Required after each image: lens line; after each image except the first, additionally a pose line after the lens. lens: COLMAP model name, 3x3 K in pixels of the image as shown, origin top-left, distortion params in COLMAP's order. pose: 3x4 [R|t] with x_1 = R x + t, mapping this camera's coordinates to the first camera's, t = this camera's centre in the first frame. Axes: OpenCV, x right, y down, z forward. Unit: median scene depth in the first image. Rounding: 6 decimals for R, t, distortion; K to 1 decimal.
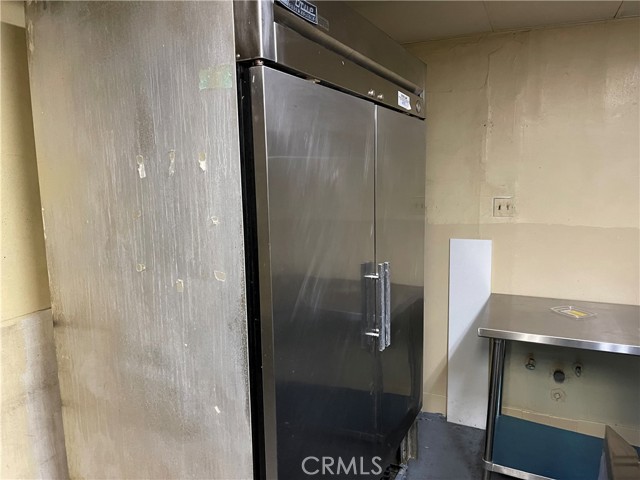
lens RADIAL K [[483.4, 0, 320.6], [0, 483.4, 243.5], [0, 0, 1]] dist [-0.006090, -0.002804]
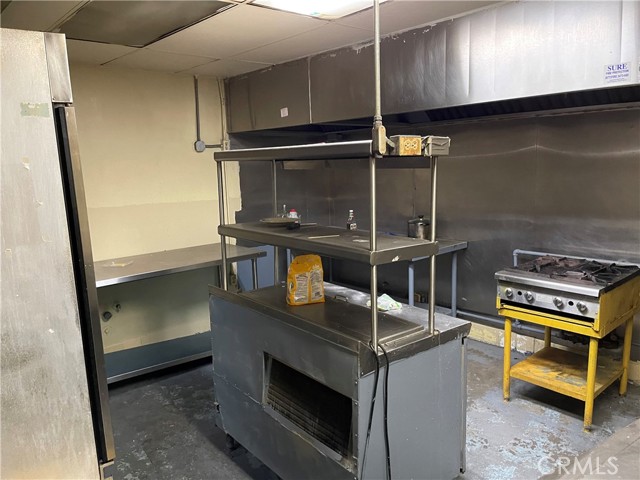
lens RADIAL K [[483.4, 0, 320.5], [0, 483.4, 240.6], [0, 0, 1]] dist [-0.006090, -0.002804]
pose [[0.394848, -0.147953, 0.906755, -1.183036], [0.155661, 0.983453, 0.092684, 0.062623], [-0.905464, 0.104551, 0.411345, -0.382655]]
